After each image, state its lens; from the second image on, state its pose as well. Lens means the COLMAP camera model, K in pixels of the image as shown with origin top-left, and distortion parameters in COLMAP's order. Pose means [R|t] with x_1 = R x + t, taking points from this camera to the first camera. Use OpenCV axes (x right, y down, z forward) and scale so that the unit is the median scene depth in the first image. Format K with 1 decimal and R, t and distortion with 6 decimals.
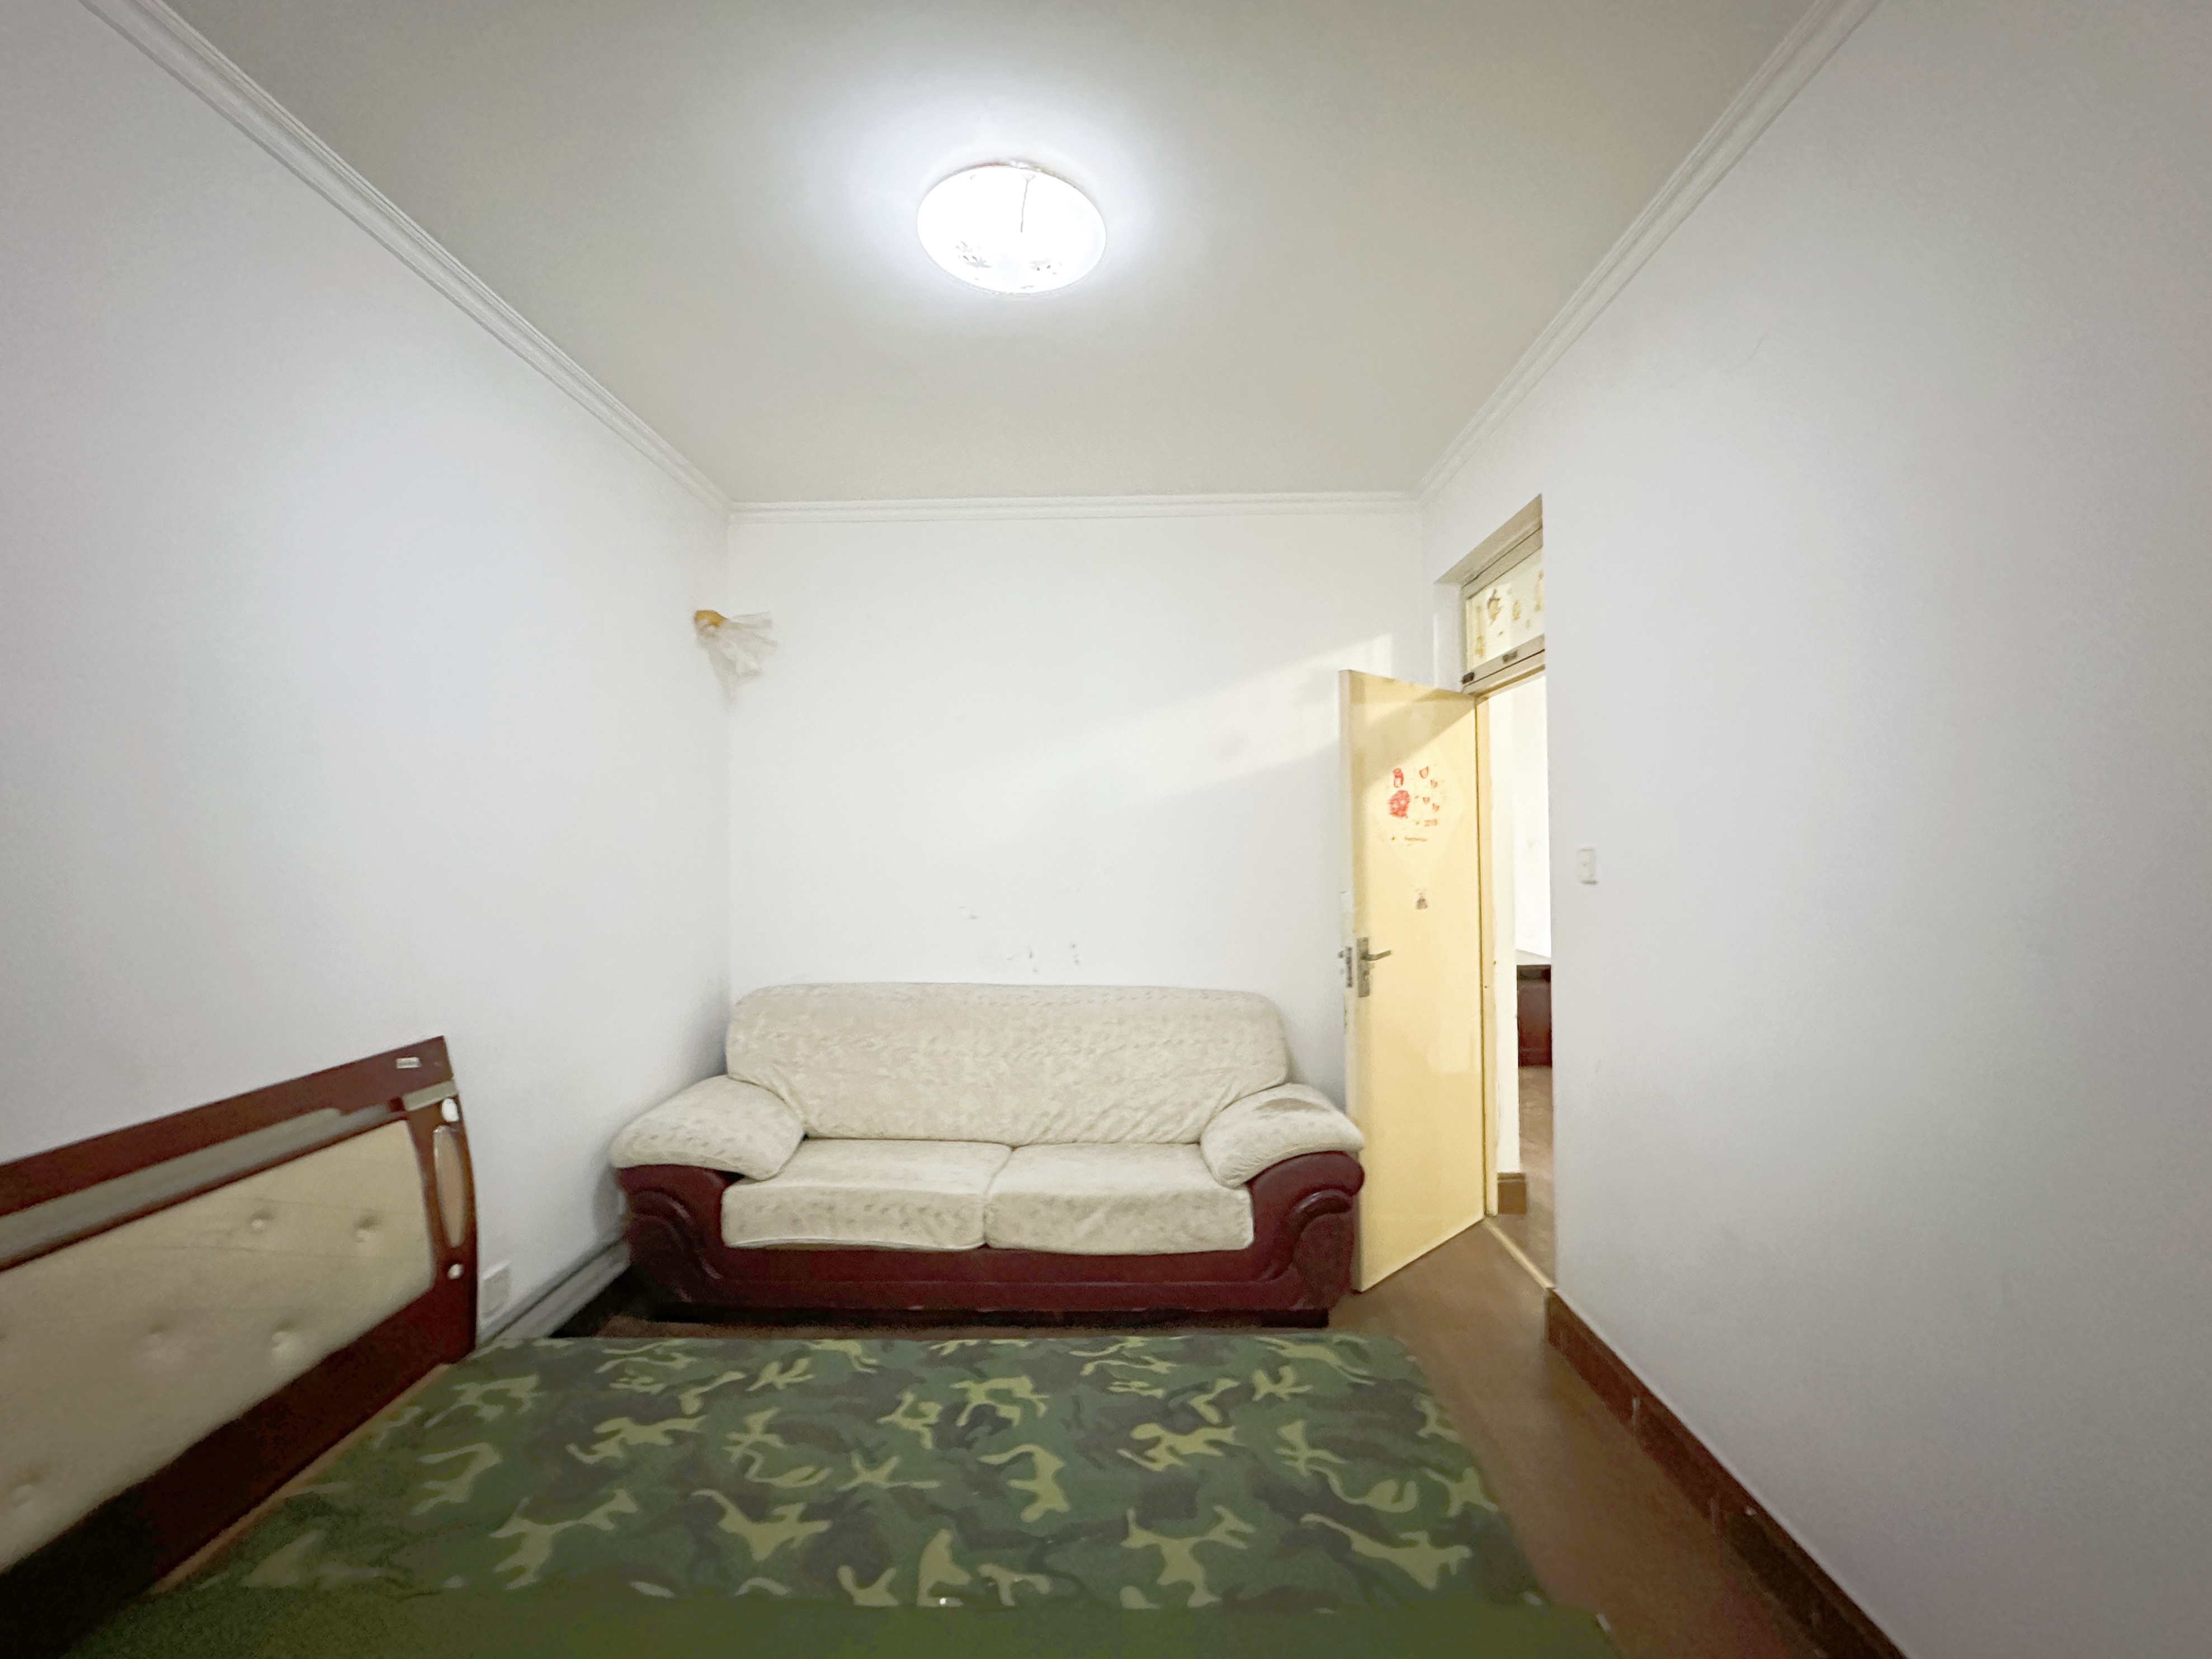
lens RADIAL K [[886.4, 0, 1099.8], [0, 886.4, 829.7], [0, 0, 1]] dist [0.001234, 0.000260]
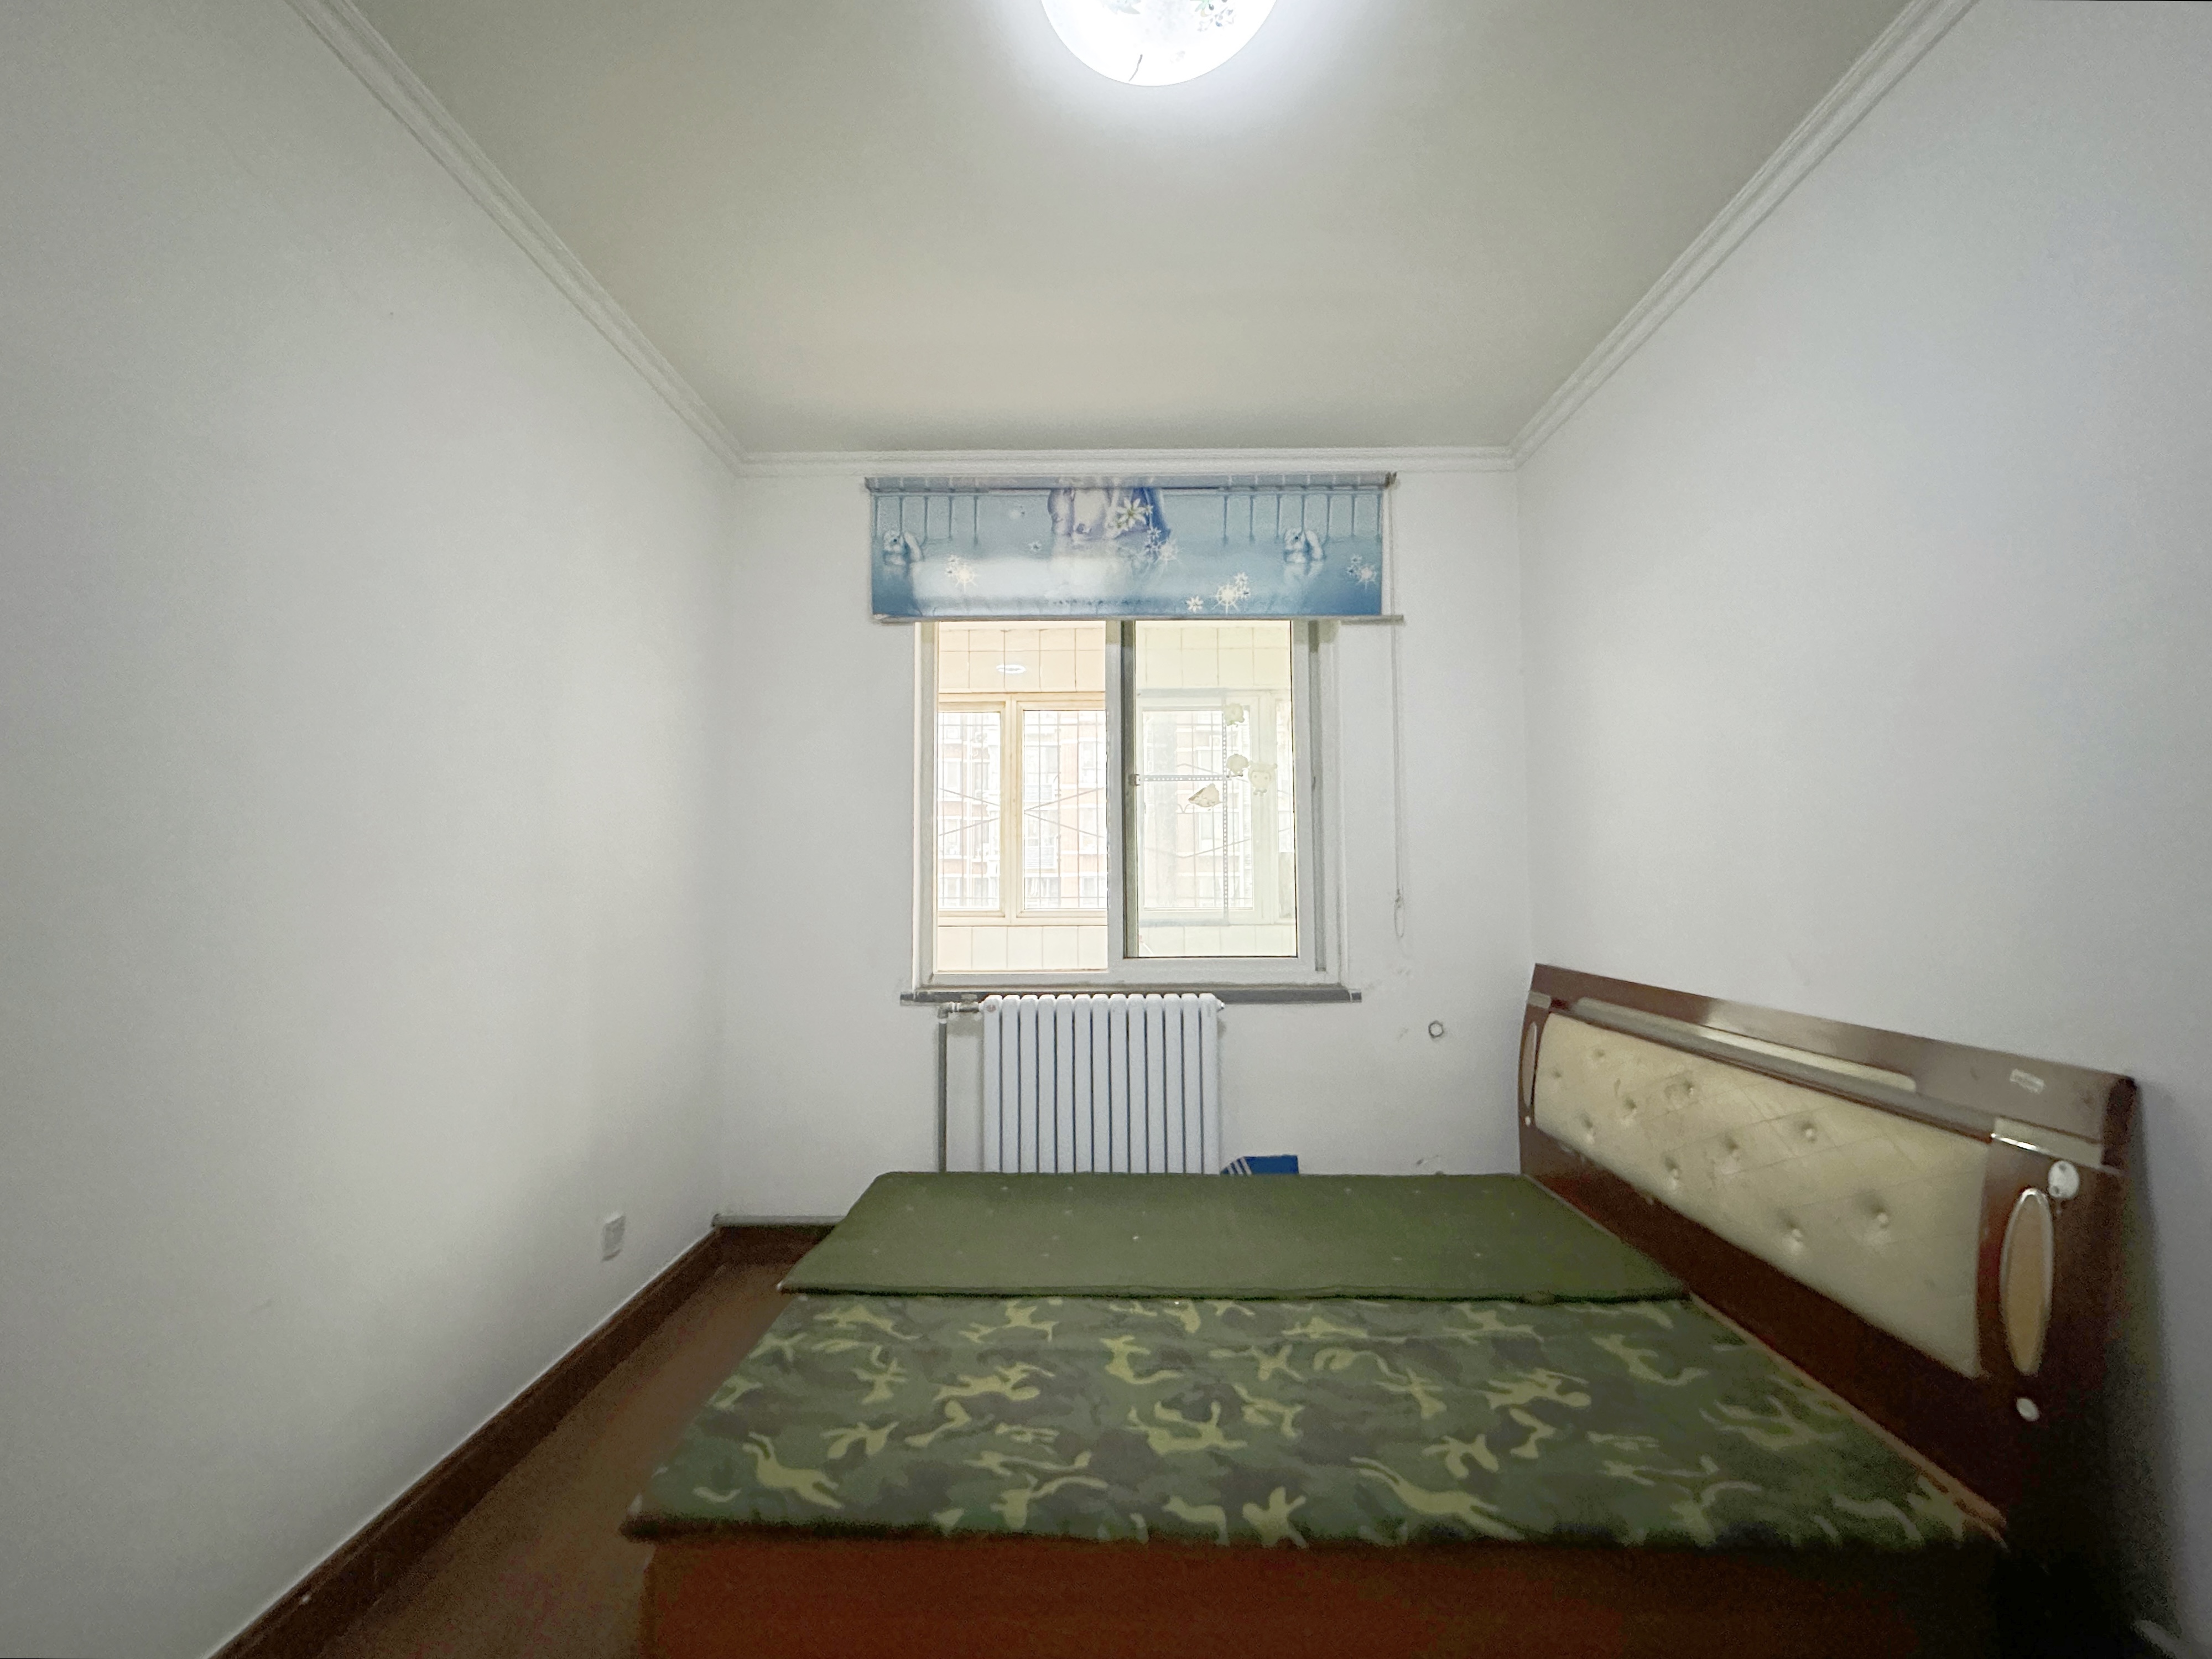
lens RADIAL K [[886.4, 0, 1099.8], [0, 886.4, 829.7], [0, 0, 1]] dist [0.001234, 0.000260]
pose [[-0.999854, 0.016515, -0.004371, -0.036207], [0.016805, 0.996834, -0.077720, 0.119212], [0.003074, -0.077782, -0.996966, 1.991353]]
